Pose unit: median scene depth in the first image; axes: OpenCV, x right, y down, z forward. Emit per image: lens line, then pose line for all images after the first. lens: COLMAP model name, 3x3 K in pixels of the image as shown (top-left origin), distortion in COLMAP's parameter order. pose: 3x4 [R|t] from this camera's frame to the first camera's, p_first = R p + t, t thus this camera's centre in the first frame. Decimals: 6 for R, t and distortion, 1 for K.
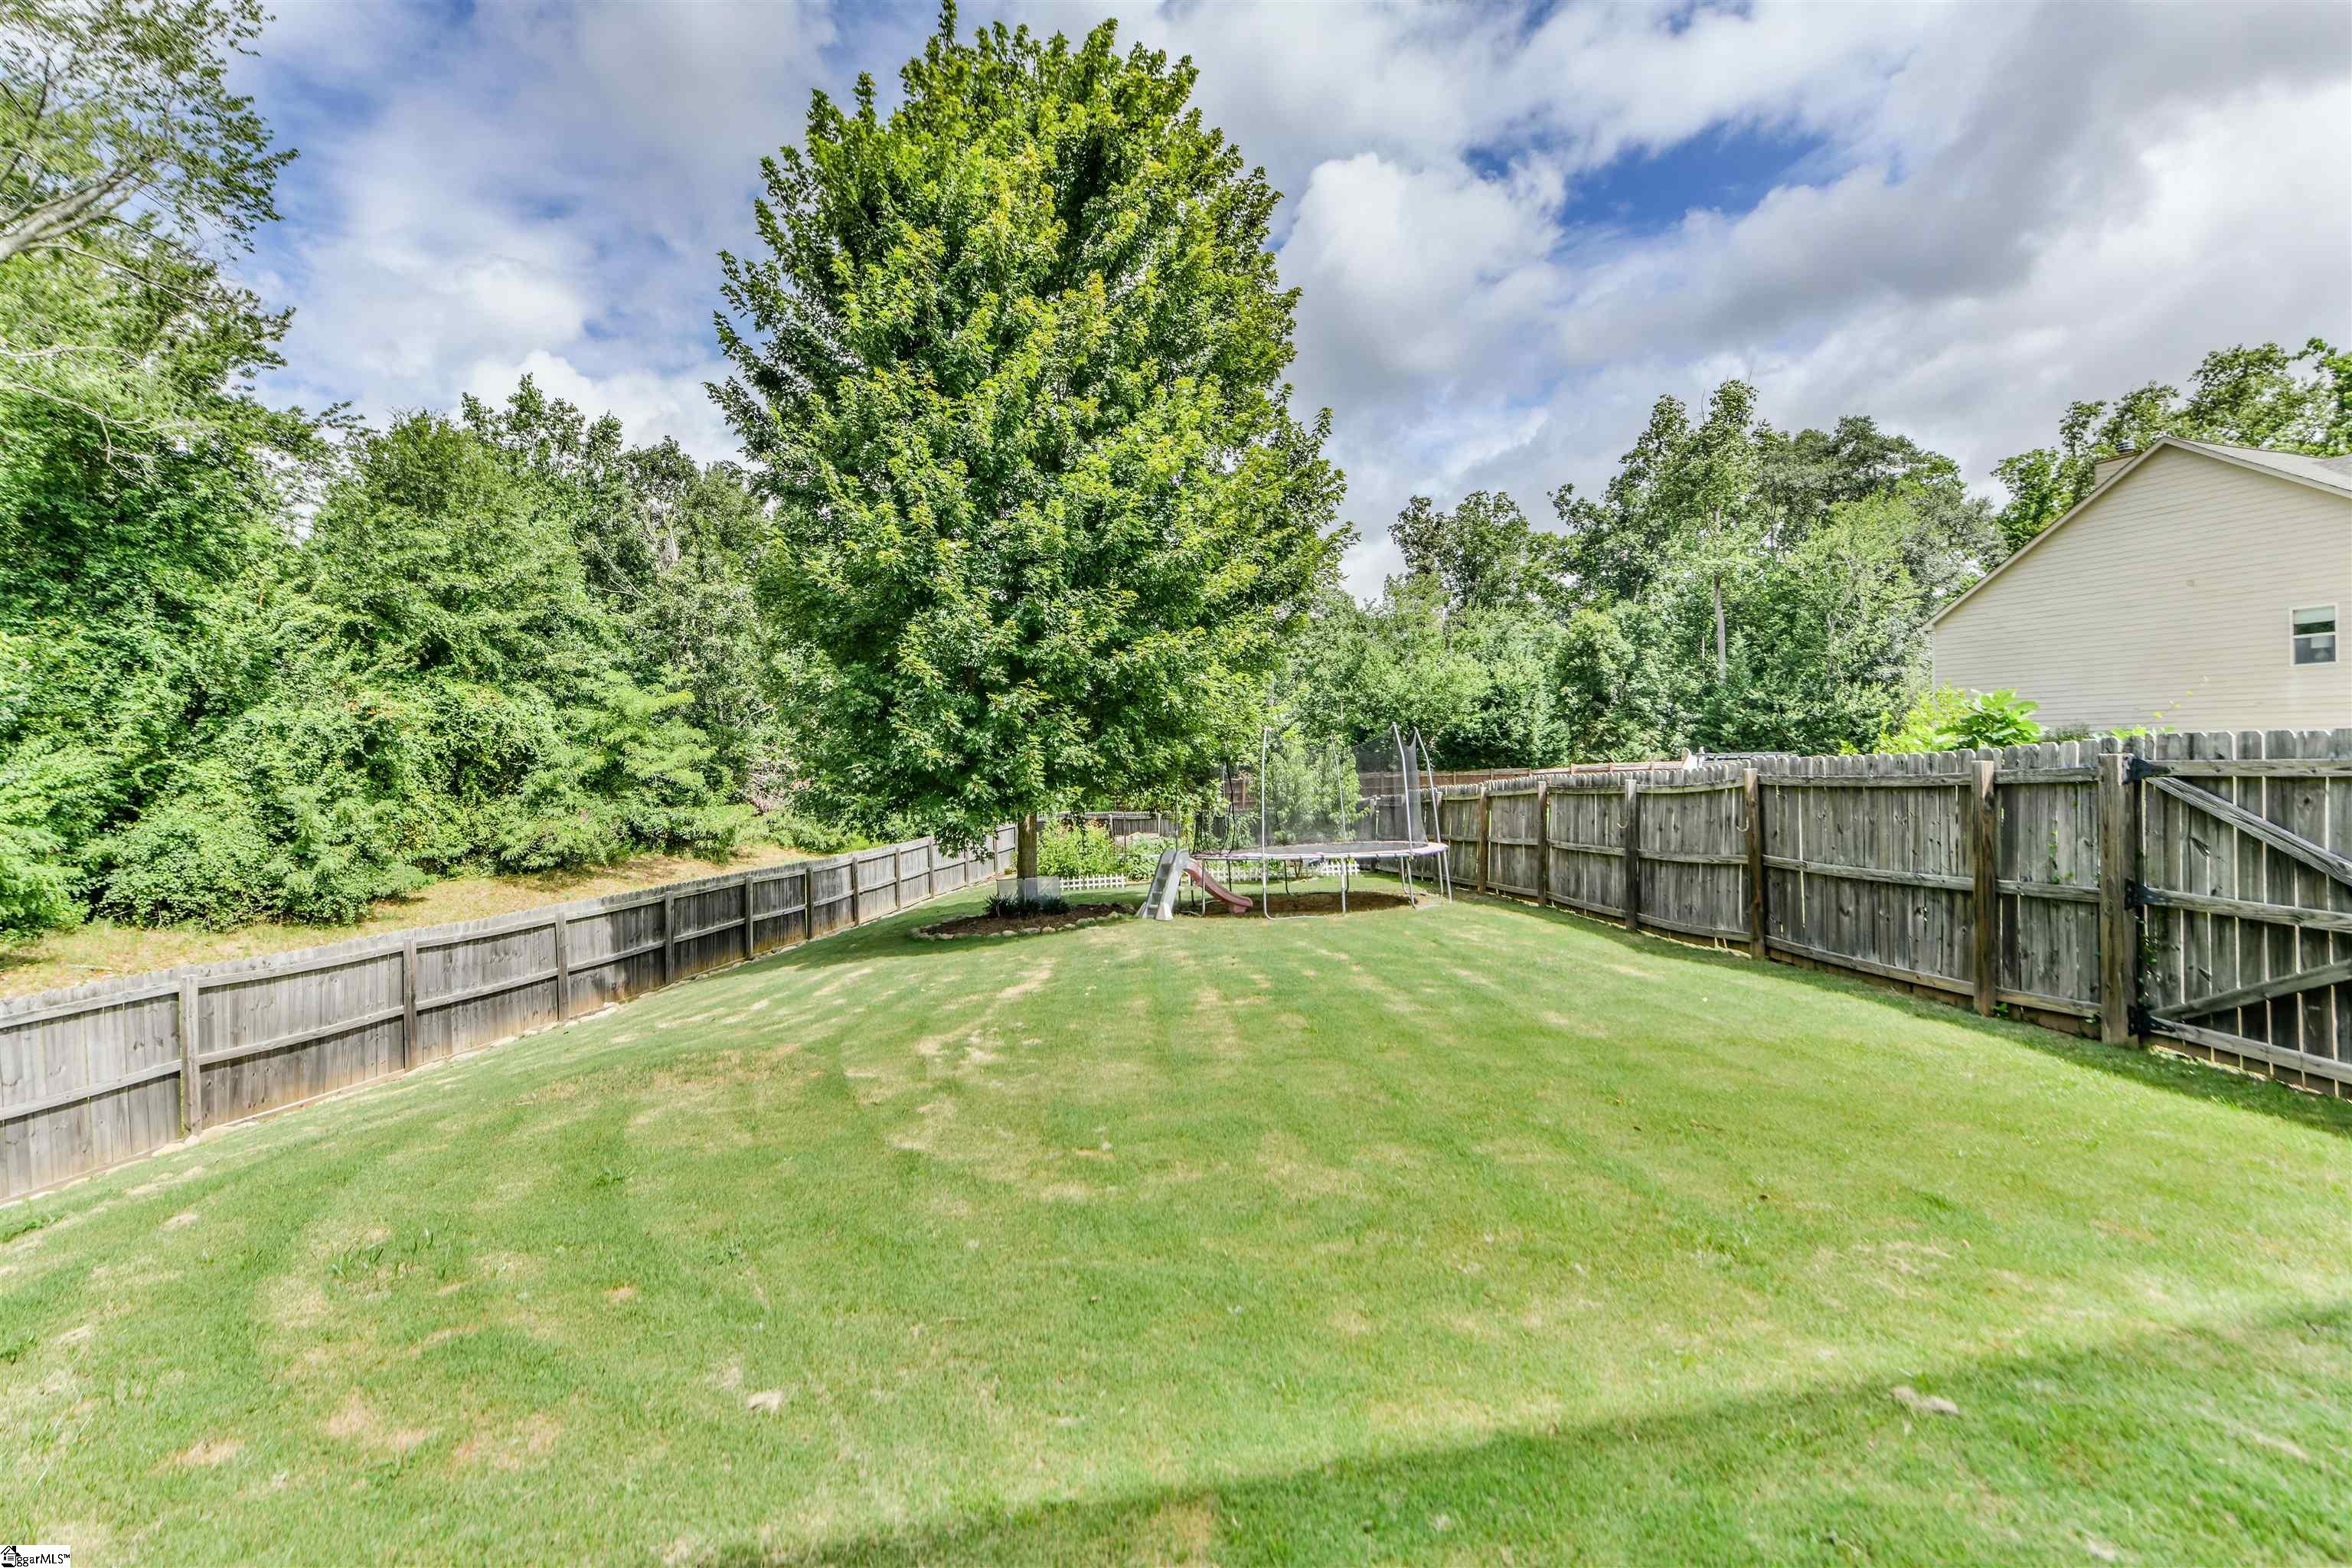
lens RADIAL K [[1052.8, 0, 1132.6], [0, 1052.8, 755.8], [0, 0, 1]] dist [0.010771, 0.000533]
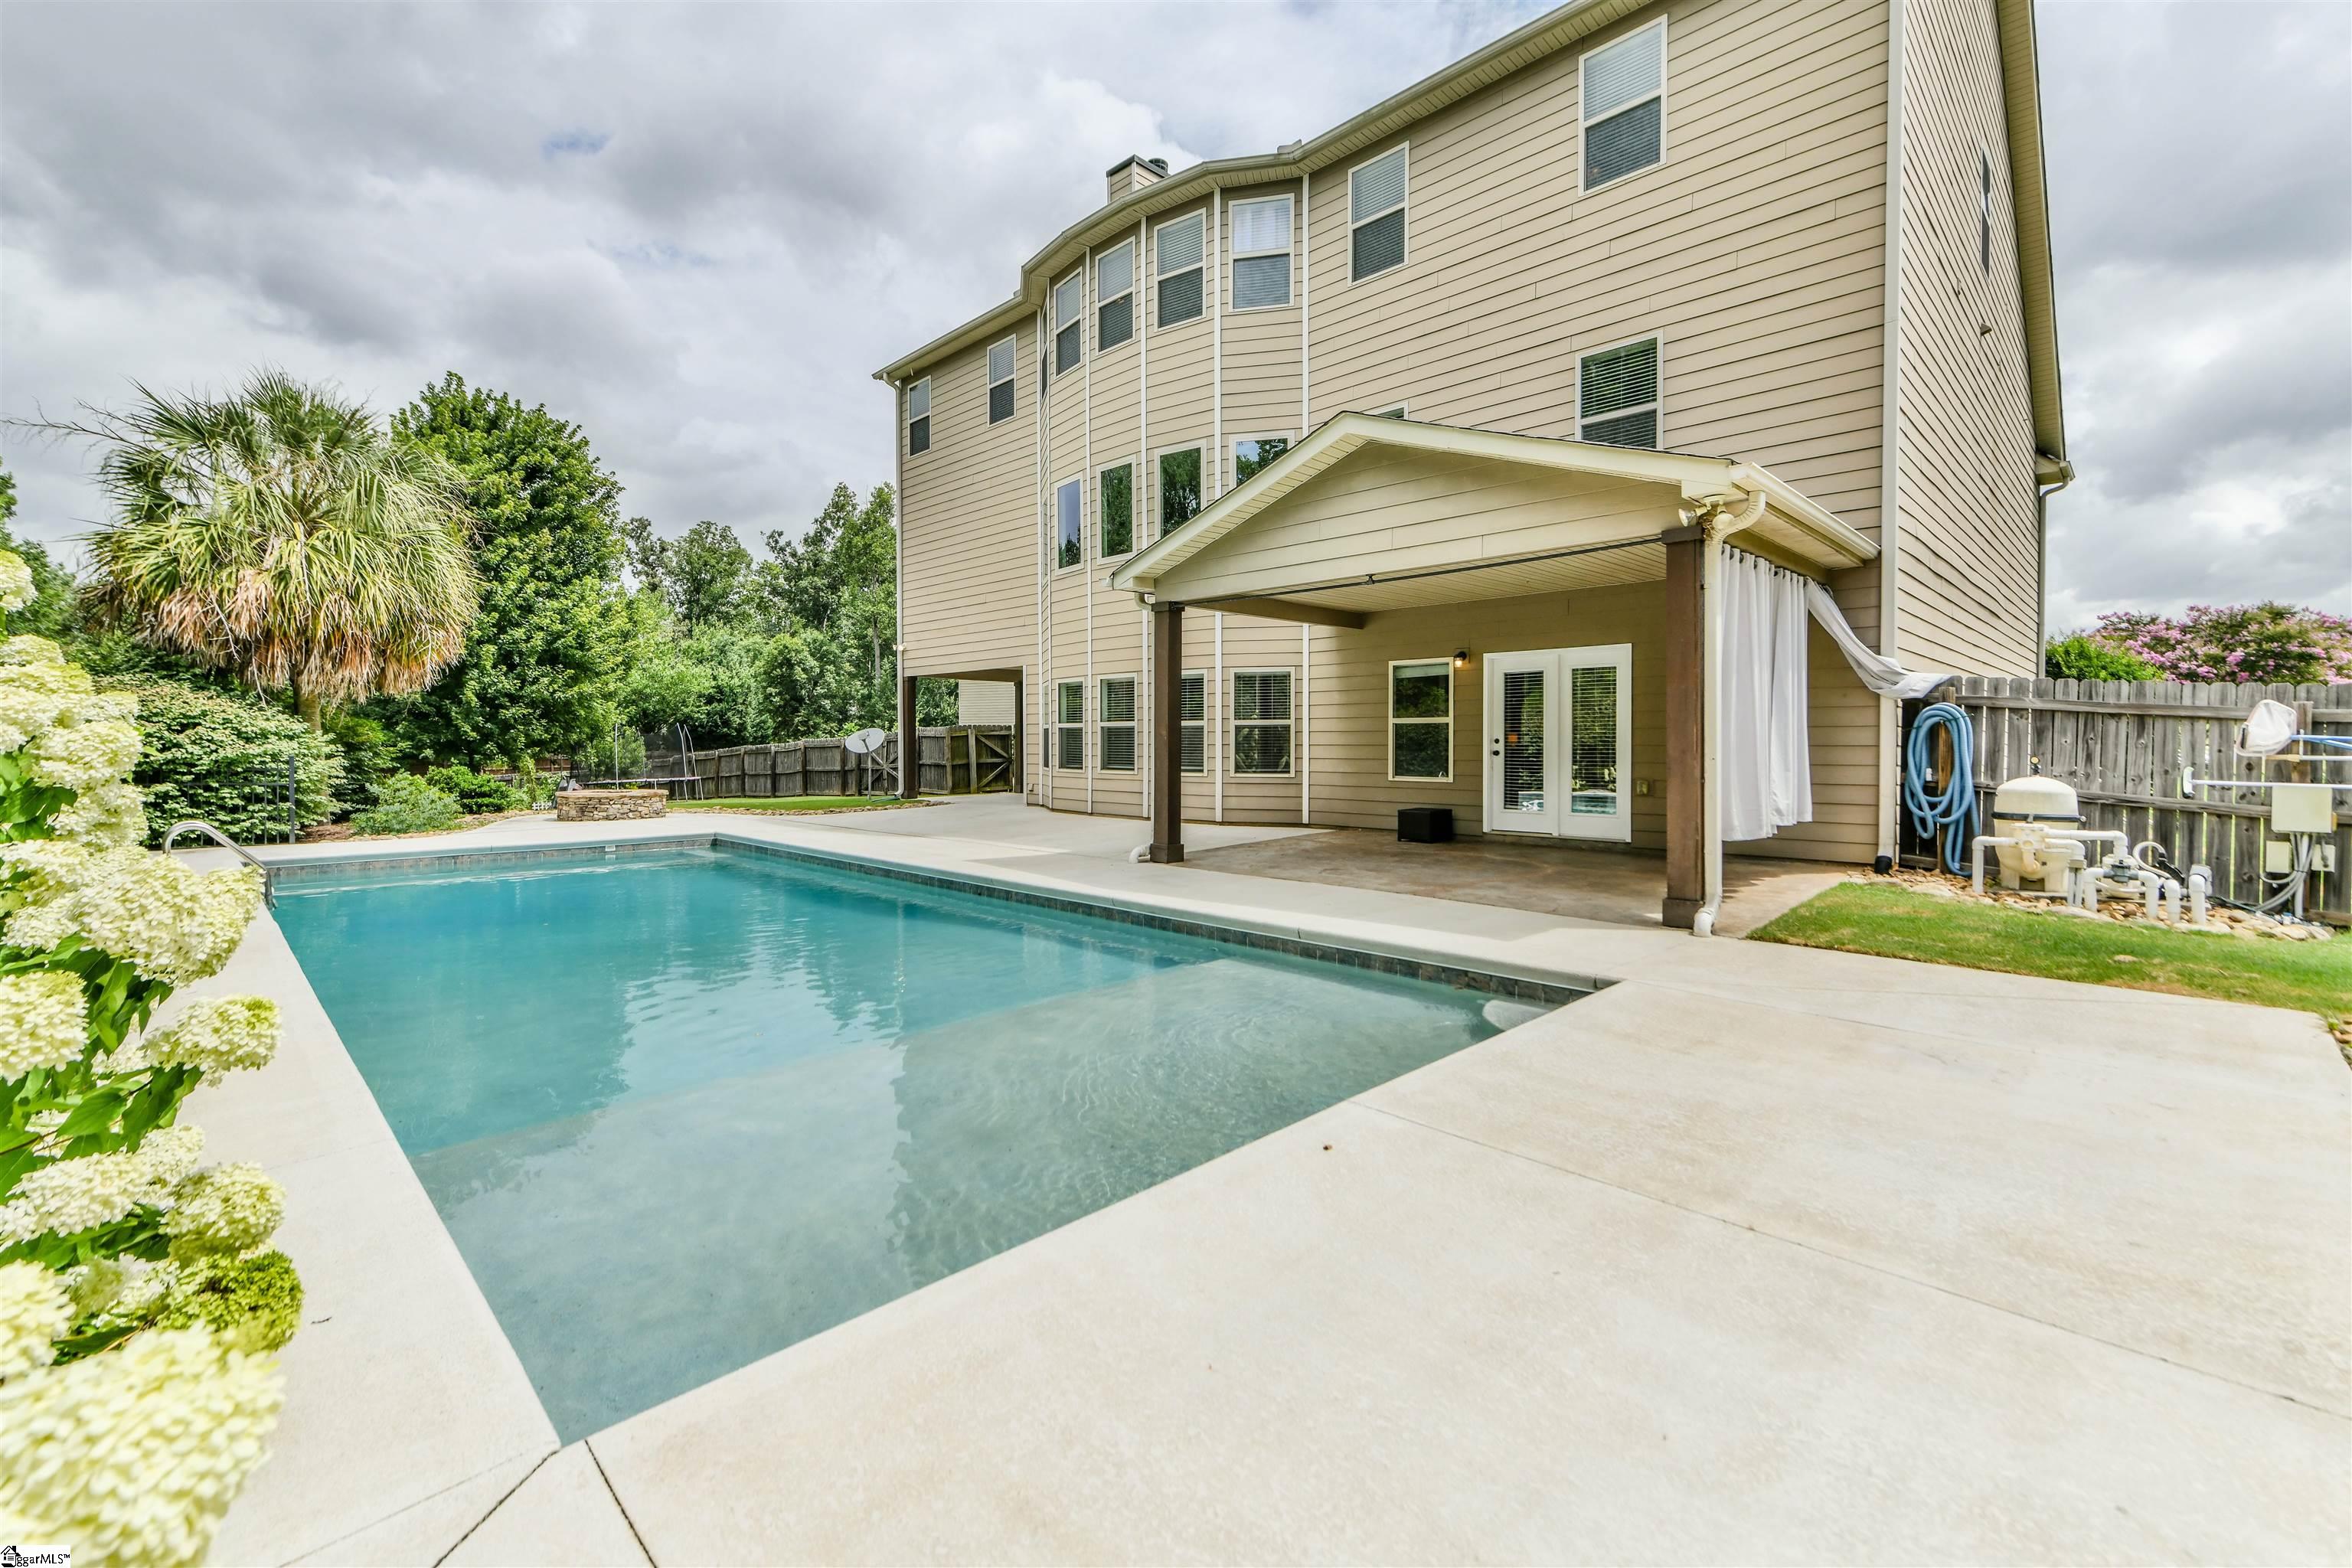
lens RADIAL K [[995.1, 0, 1173.2], [0, 995.1, 757.0], [0, 0, 1]] dist [0.002950, -0.000492]
pose [[0.722623, -0.003349, 0.691234, -0.104170], [-0.007352, 0.999894, 0.012530, 0.001984], [-0.691203, -0.014137, 0.722522, -0.293057]]
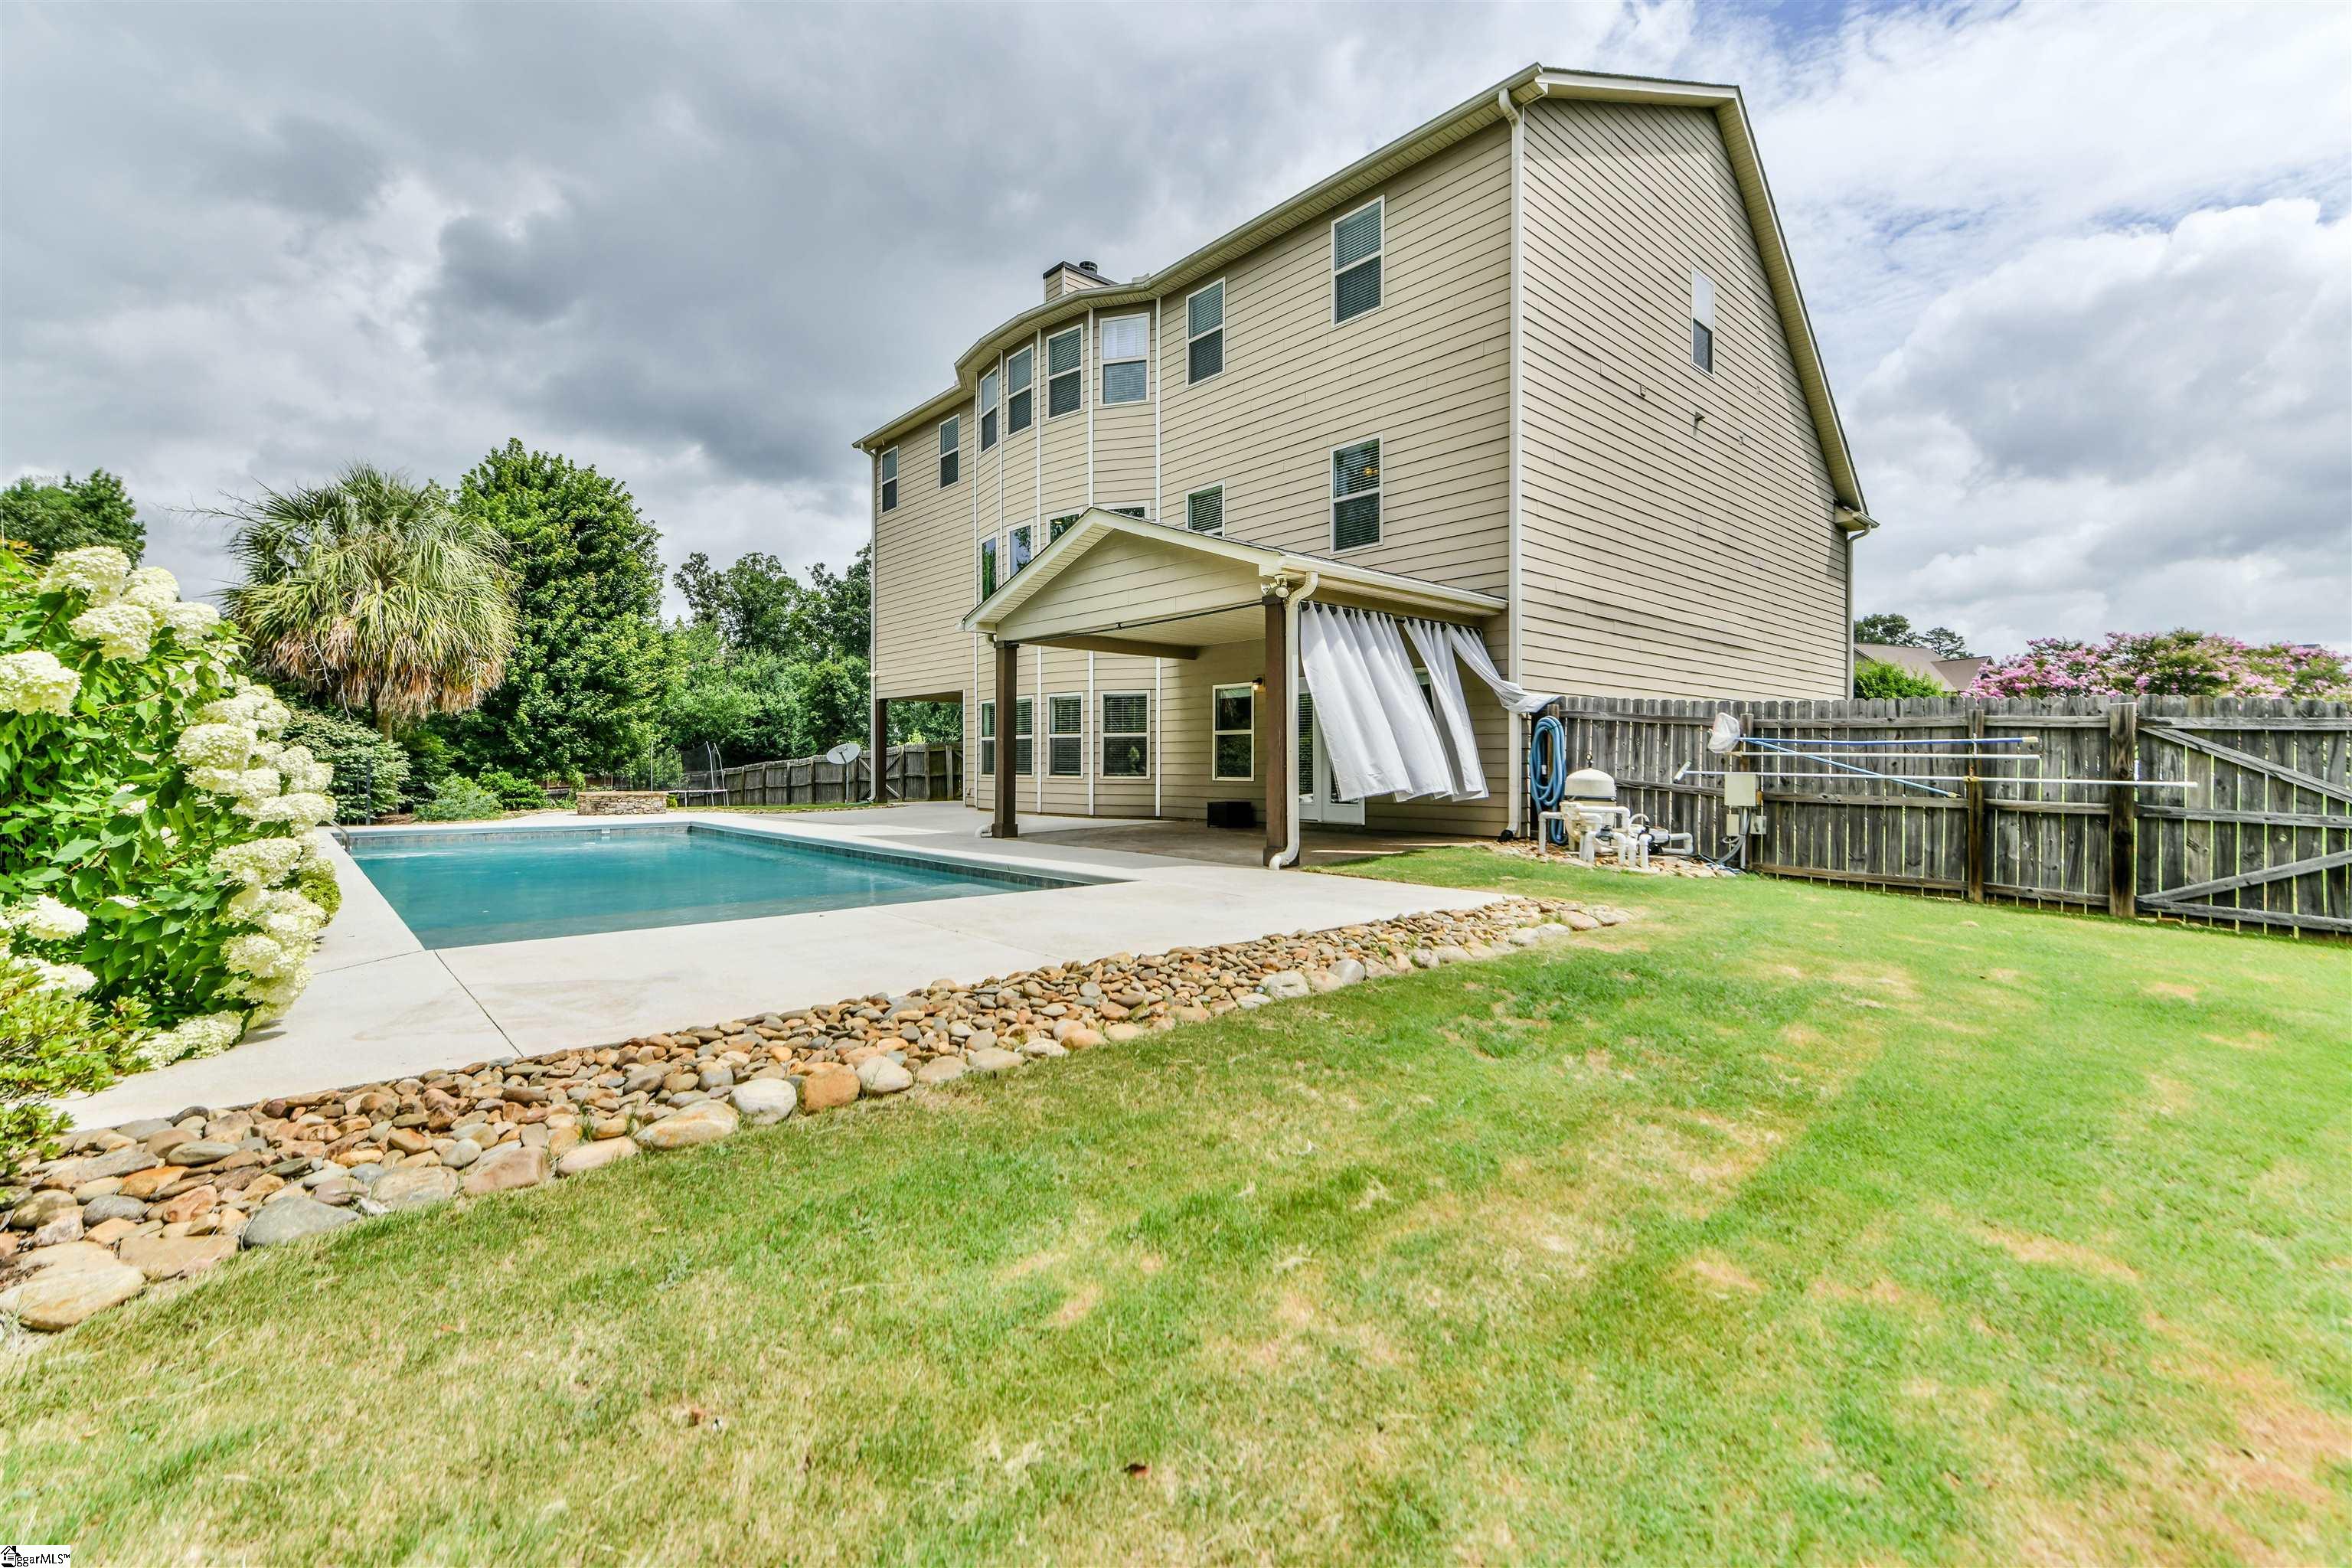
lens RADIAL K [[982.1, 0, 1178.5], [0, 982.1, 763.4], [0, 0, 1]] dist [0.001895, 0.000471]
pose [[0.751697, 0.010430, 0.659426, -0.104186], [-0.009778, 0.999941, -0.004670, 0.005384], [-0.659436, -0.002938, 0.751755, -0.351682]]
